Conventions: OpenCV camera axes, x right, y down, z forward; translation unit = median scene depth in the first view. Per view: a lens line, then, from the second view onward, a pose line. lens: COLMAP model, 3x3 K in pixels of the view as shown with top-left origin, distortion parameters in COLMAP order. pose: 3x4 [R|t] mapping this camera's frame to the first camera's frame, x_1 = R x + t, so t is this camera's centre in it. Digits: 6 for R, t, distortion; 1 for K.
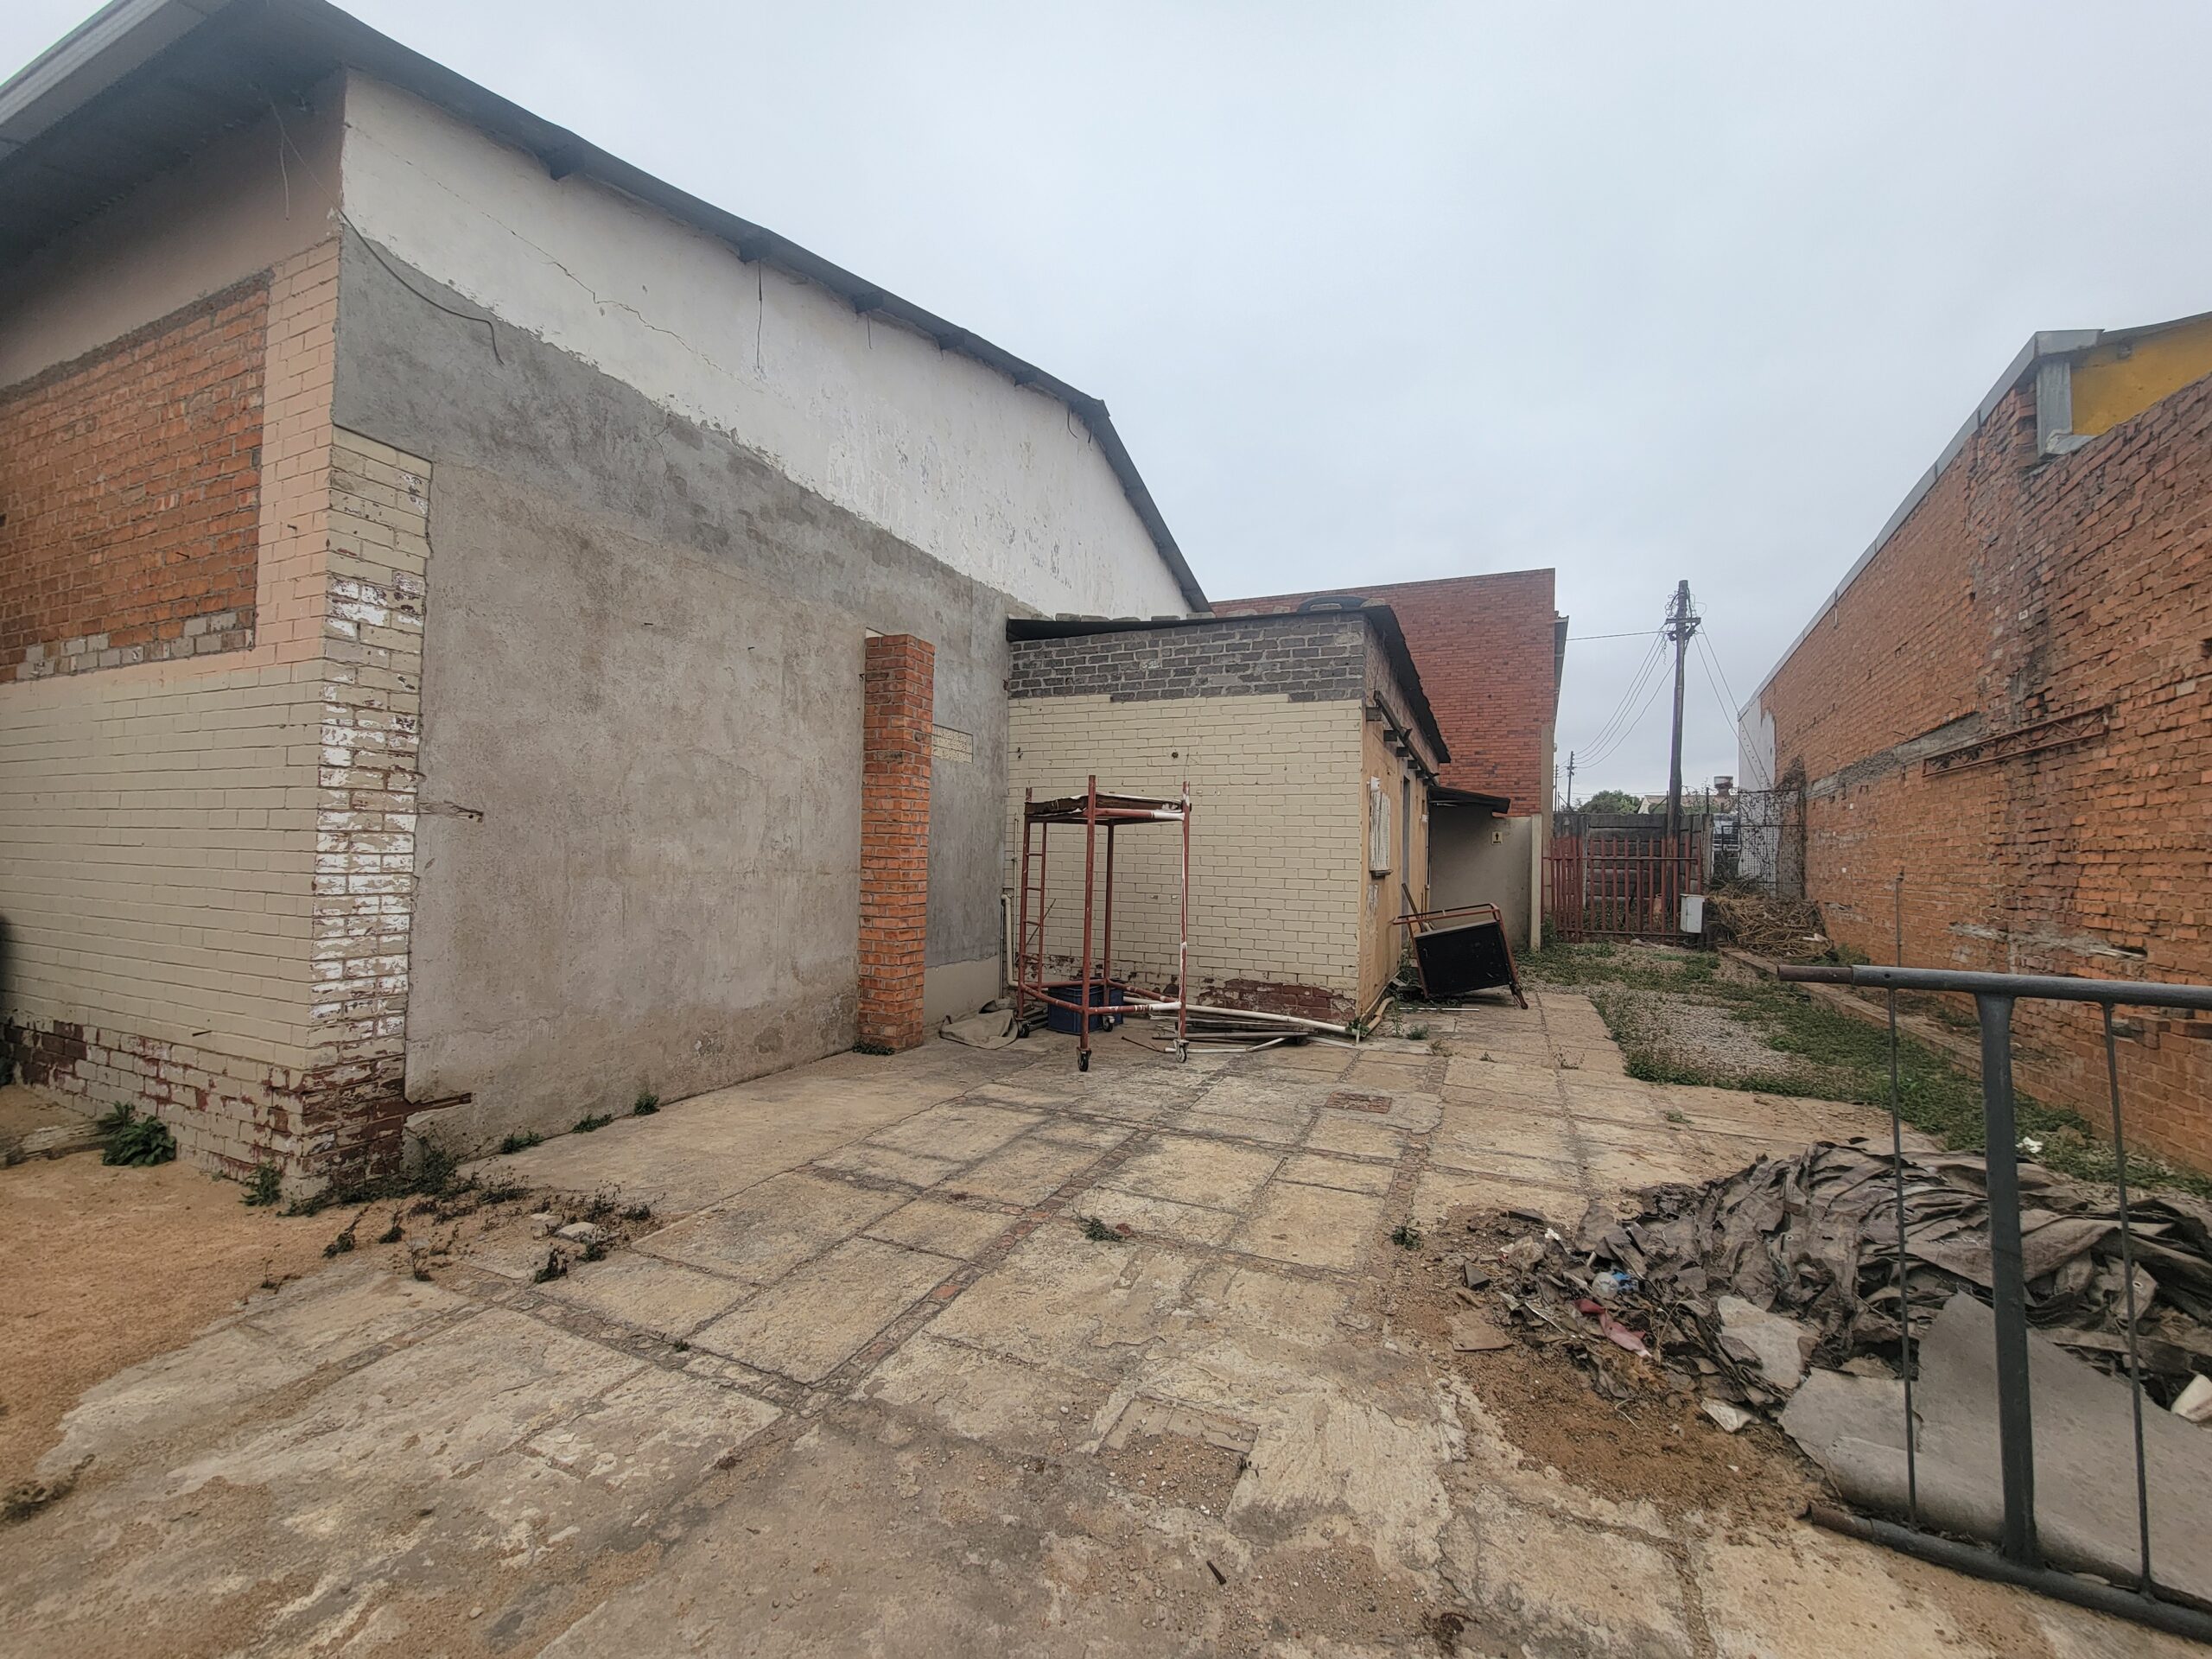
lens RADIAL K [[921.9, 0, 1082.8], [0, 921.9, 831.1], [0, 0, 1]] dist [-0.003829, 0.000974]
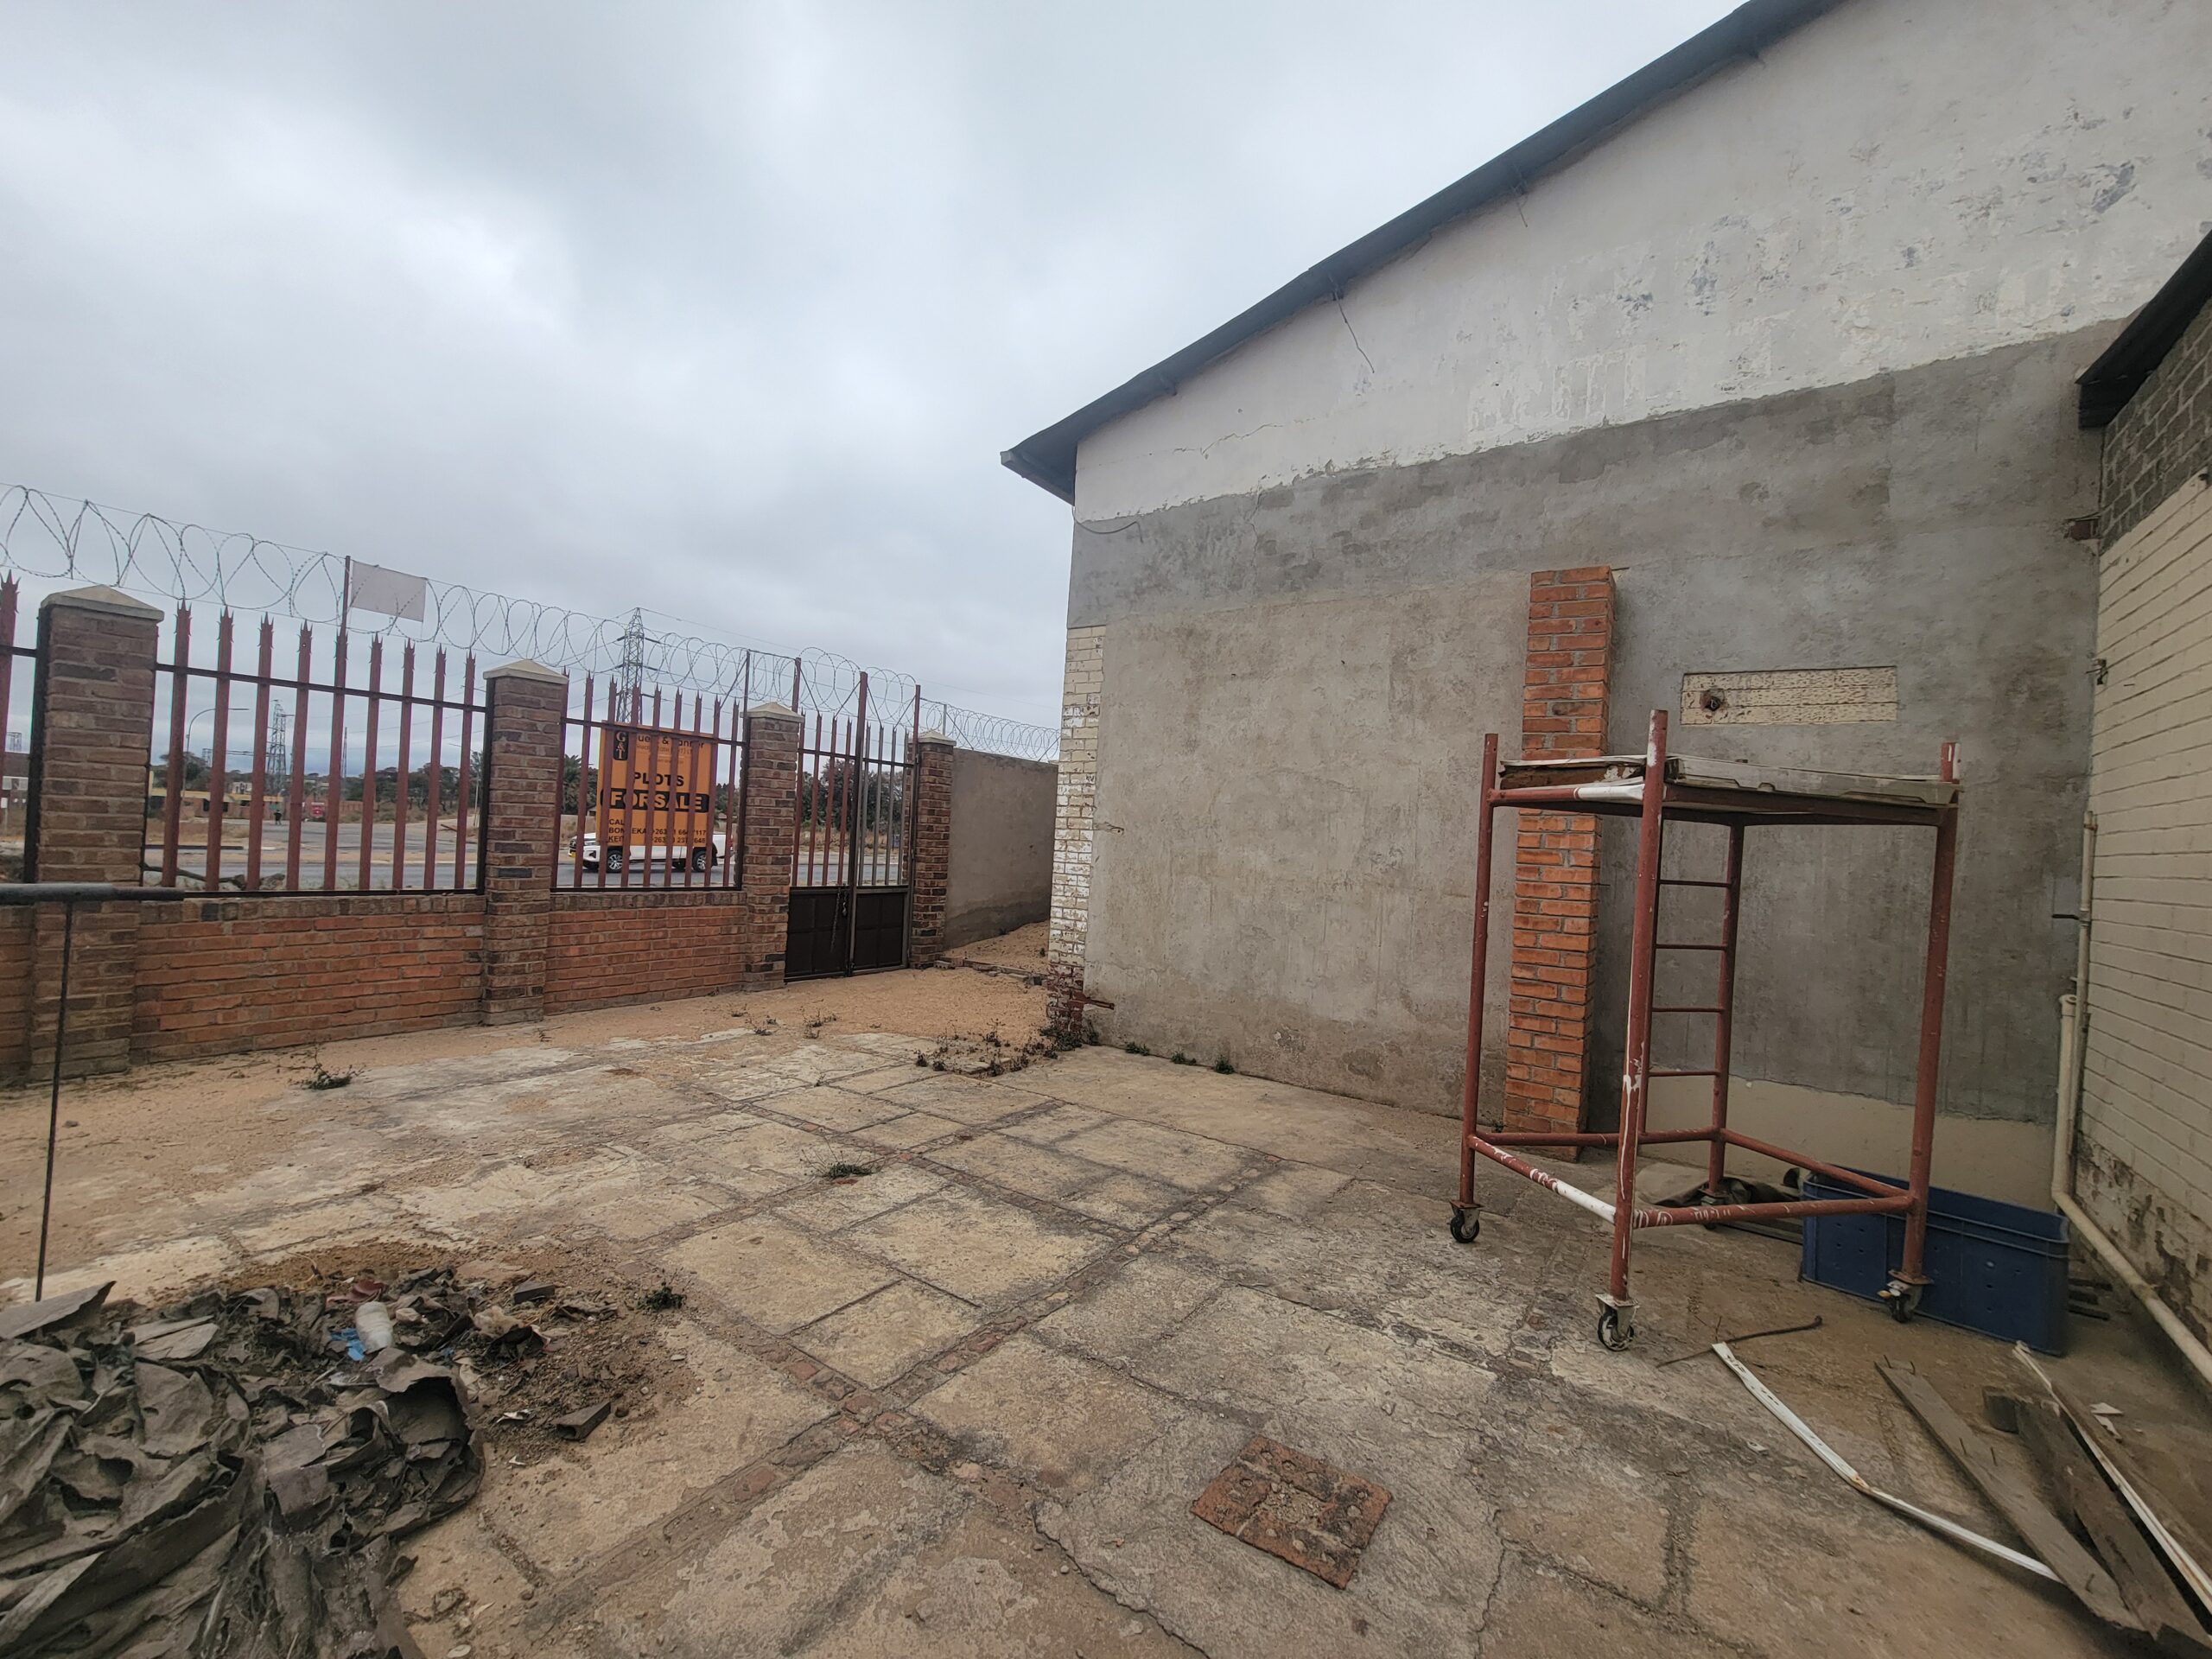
lens RADIAL K [[921.9, 0, 1113.5], [0, 921.9, 830.8], [0, 0, 1]] dist [-0.003829, 0.000974]
pose [[-0.196302, -0.043124, -0.979595, 0.826048], [-0.032853, 0.998761, -0.037384, 0.039668], [0.979993, 0.024844, -0.197476, 1.177627]]
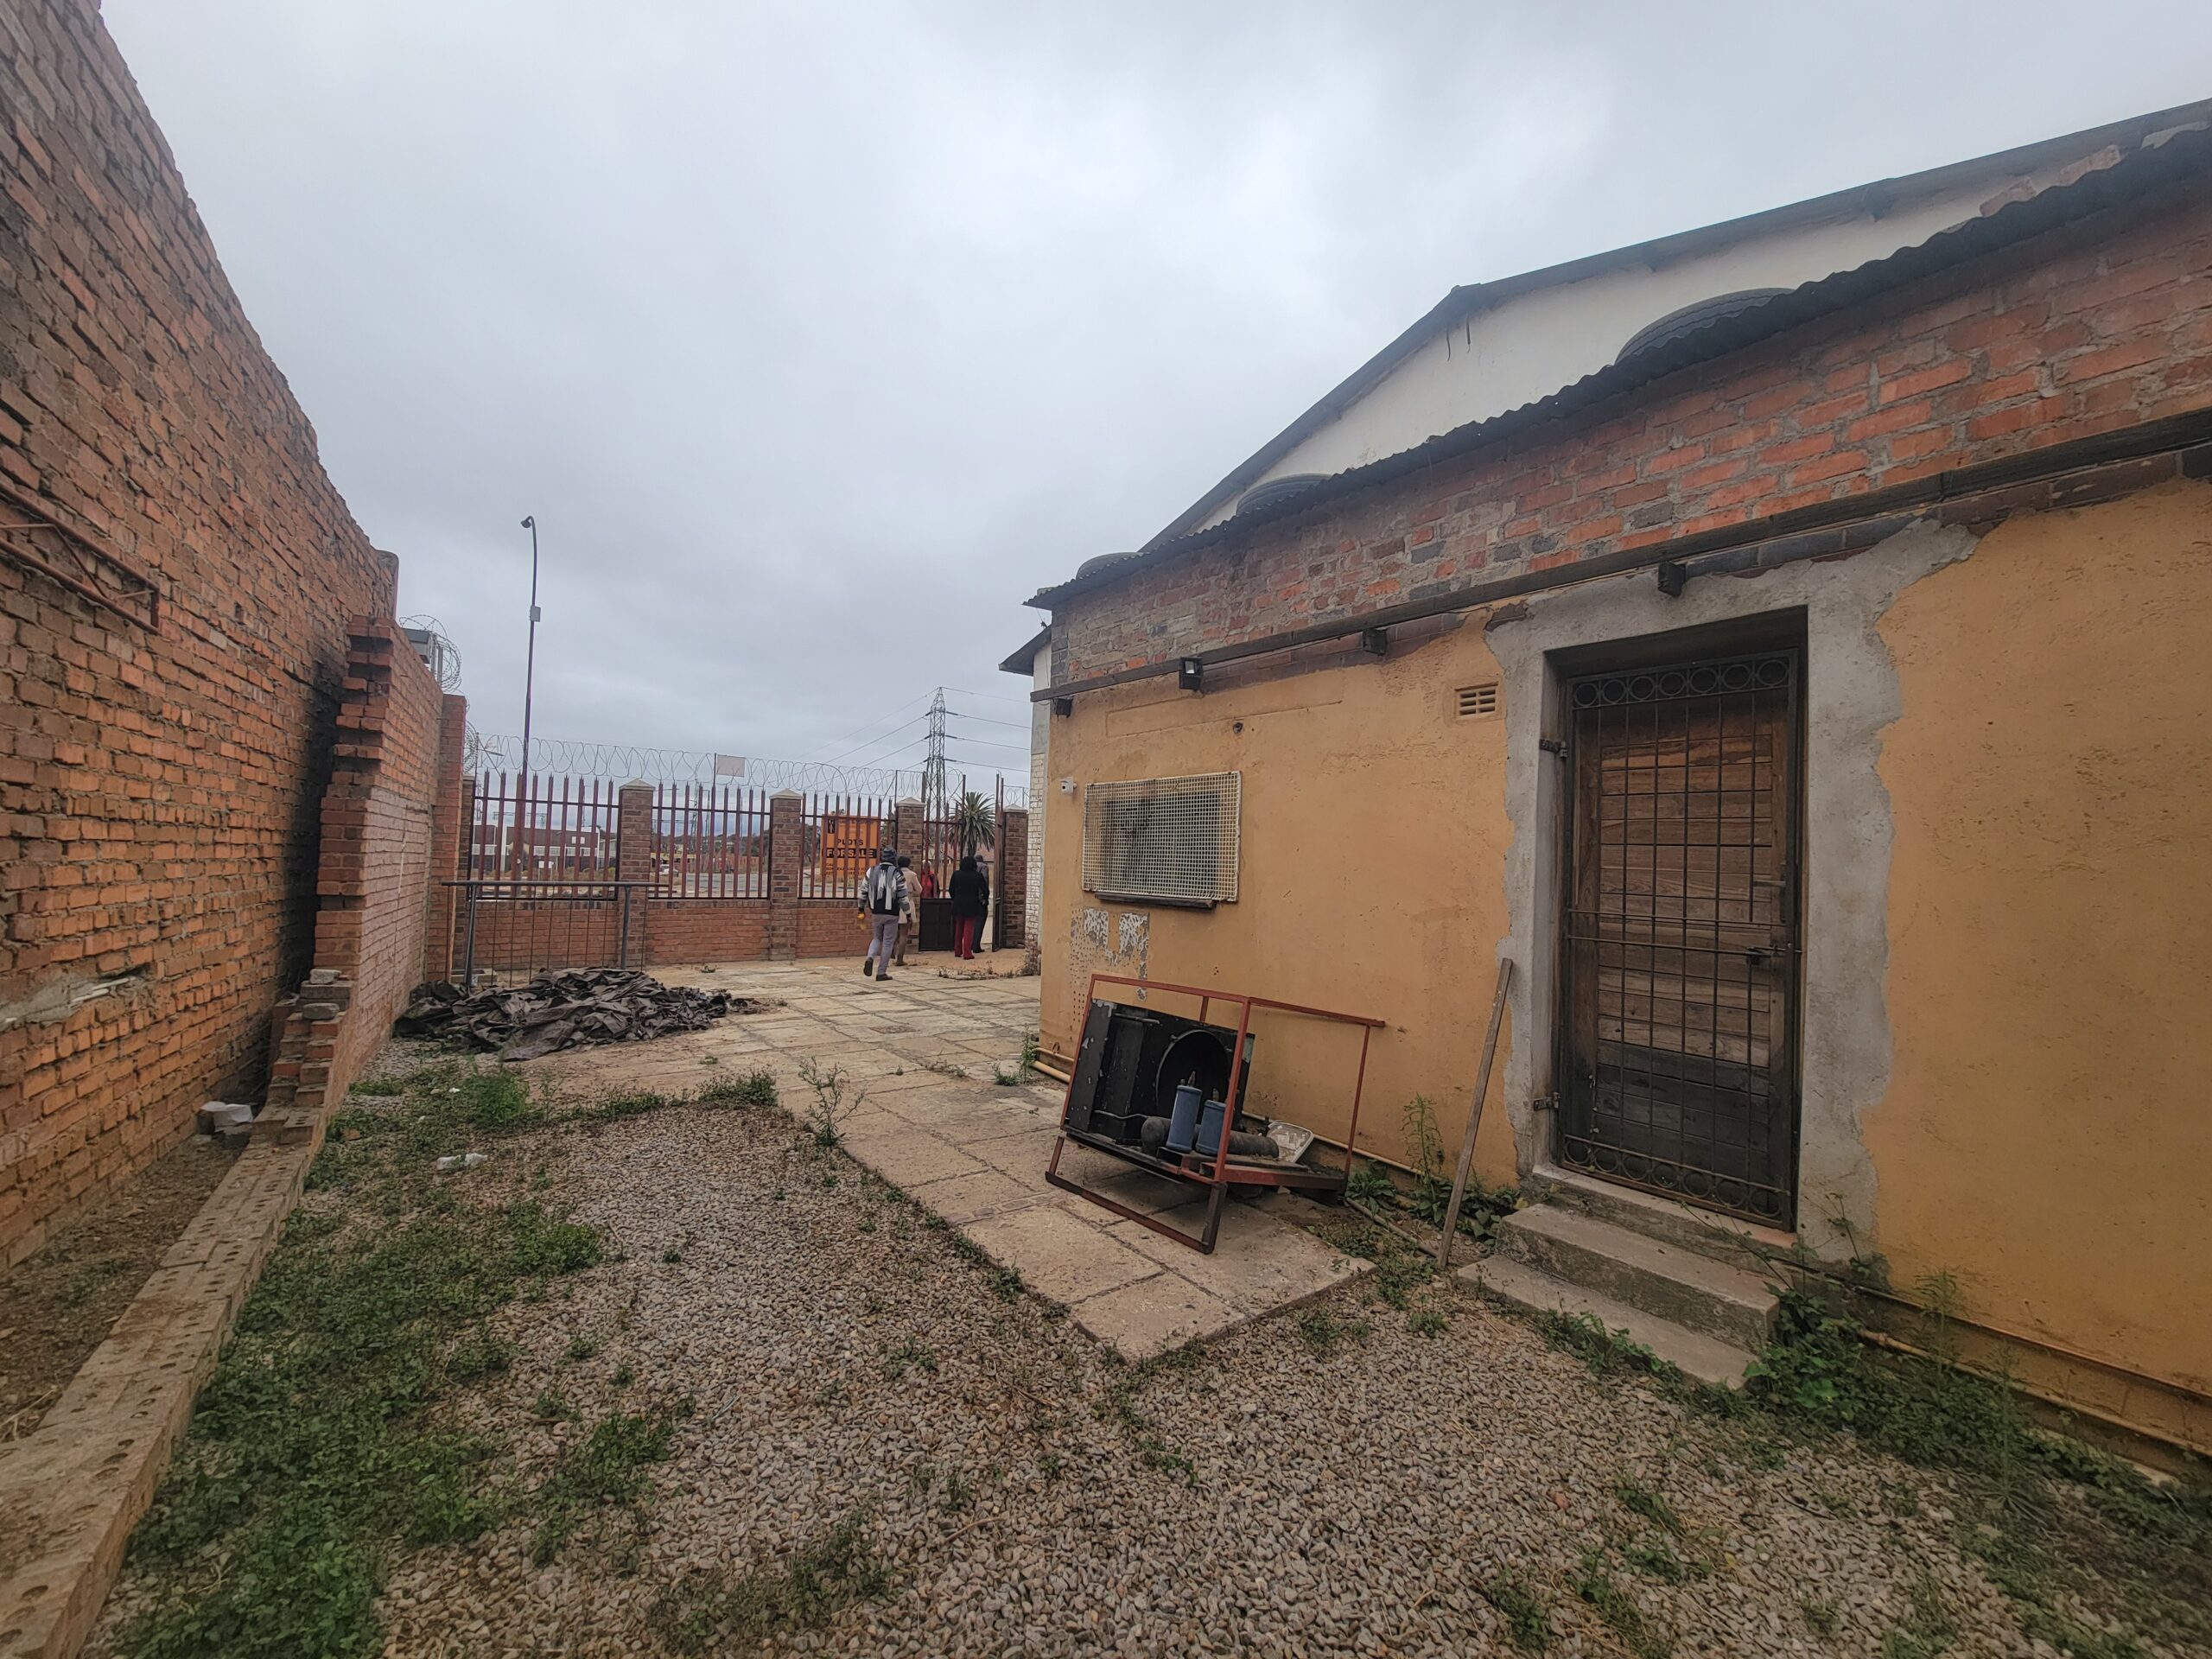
lens RADIAL K [[921.9, 0, 1085.5], [0, 921.9, 827.8], [0, 0, 1]] dist [-0.003829, 0.000974]
pose [[-0.514092, -0.069555, -0.854910, 1.693584], [-0.017295, 0.997345, -0.070743, 0.075931], [0.857561, -0.021583, -0.513929, 2.397795]]
